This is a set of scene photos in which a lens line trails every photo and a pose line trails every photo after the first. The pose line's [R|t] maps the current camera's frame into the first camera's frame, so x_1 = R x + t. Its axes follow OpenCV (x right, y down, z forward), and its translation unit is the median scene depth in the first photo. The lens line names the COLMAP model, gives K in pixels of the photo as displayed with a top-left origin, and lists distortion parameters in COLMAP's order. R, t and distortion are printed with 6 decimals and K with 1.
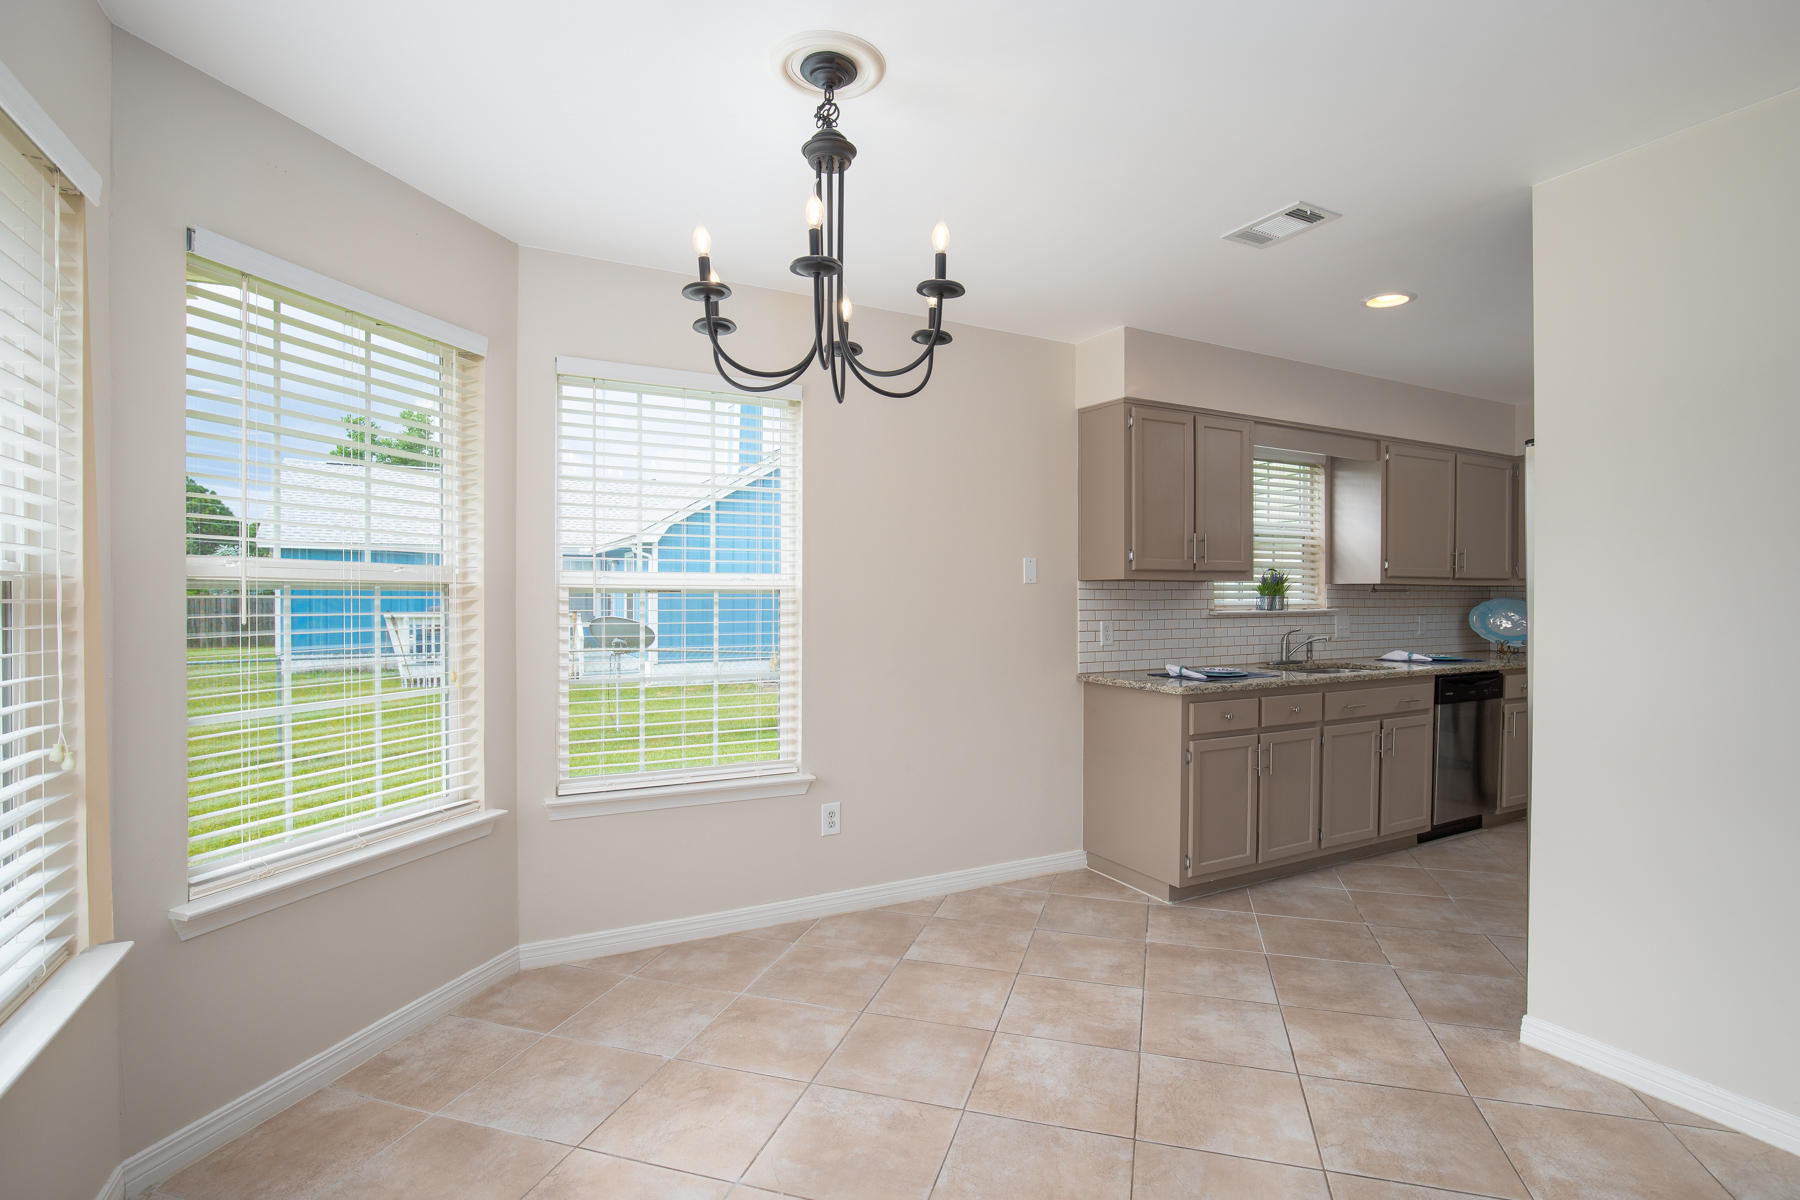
lens RADIAL K [[867.1, 0, 906.1], [0, 867.1, 607.7], [0, 0, 1]] dist [-0.021692, 0.000094]
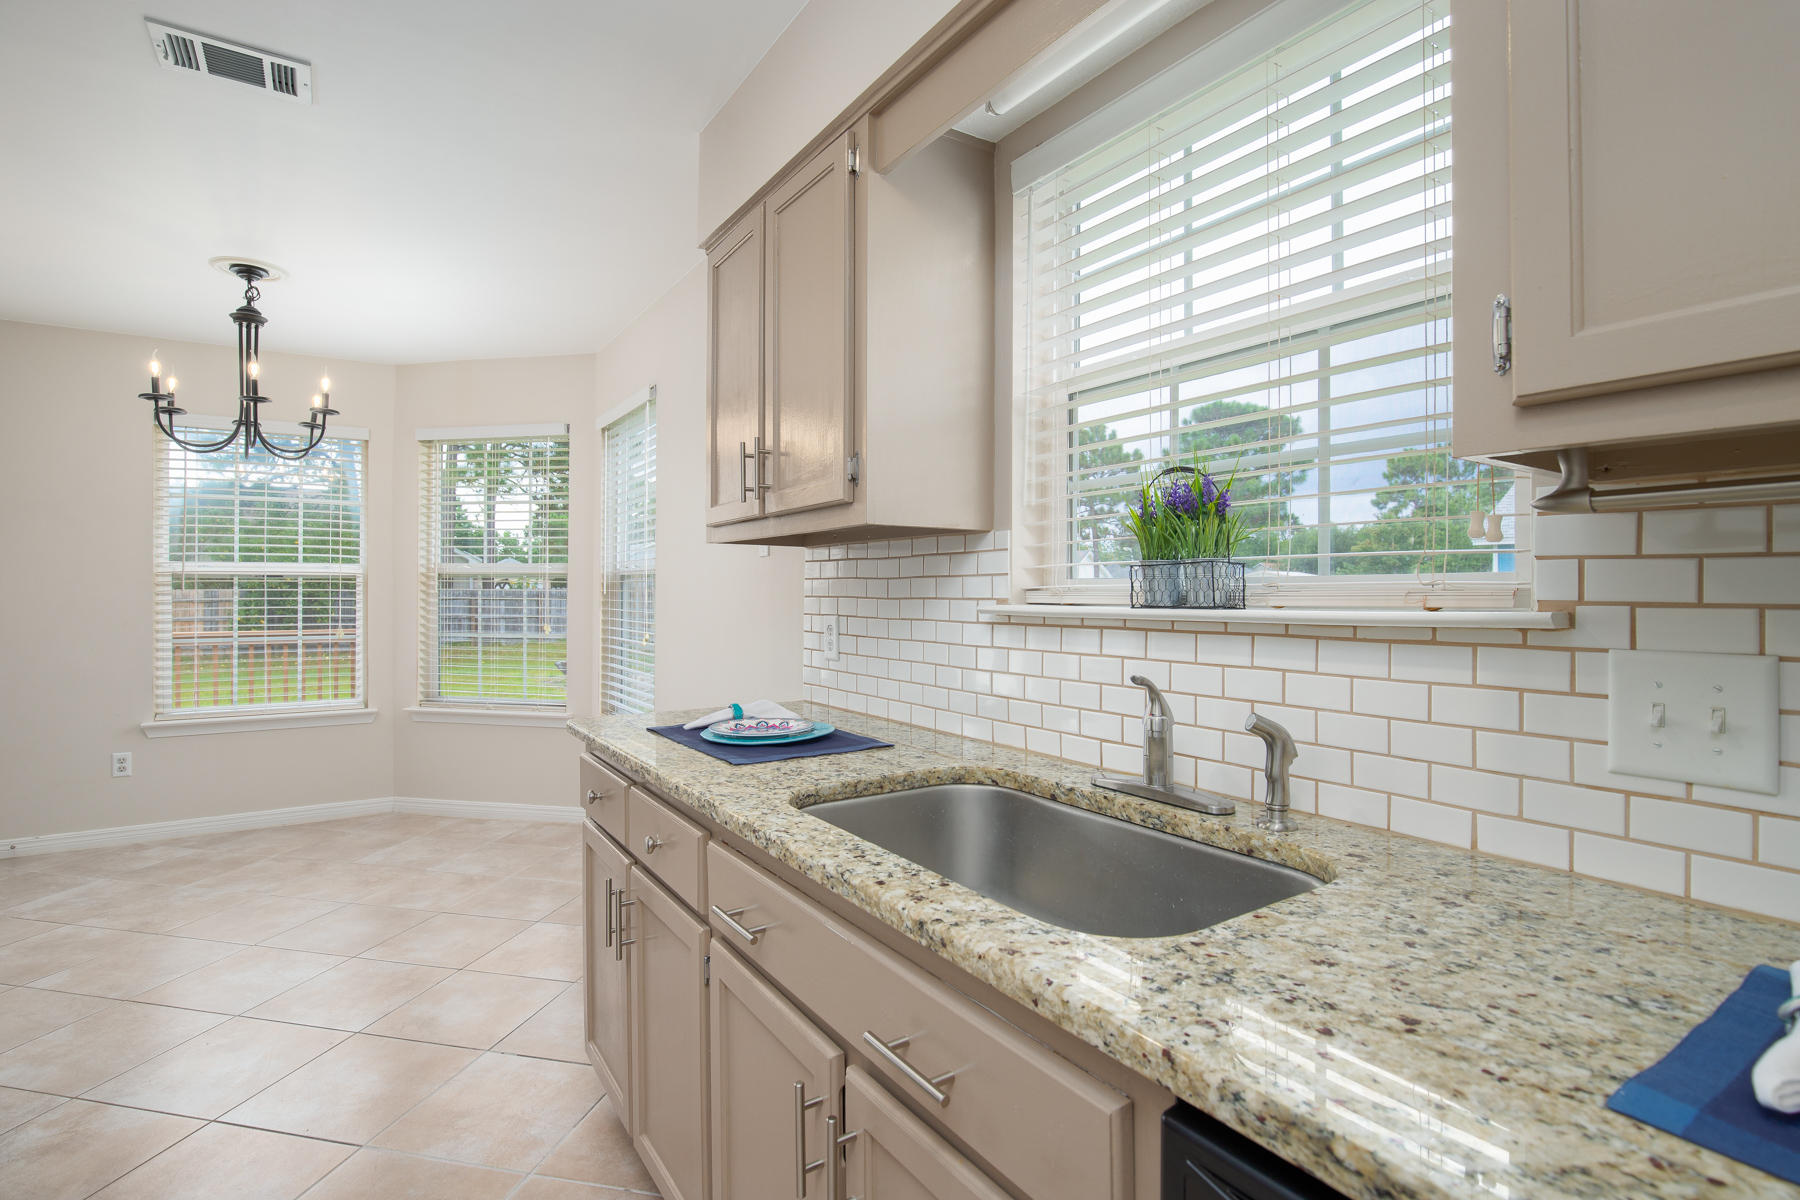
lens RADIAL K [[865.9, 0, 905.4], [0, 865.9, 590.3], [0, 0, 1]] dist [-0.029793, 0.007999]
pose [[0.091702, -0.002309, -0.995784, 0.857378], [-0.019422, 0.999803, -0.004107, 0.000025], [0.995597, 0.019717, 0.091639, 1.072829]]
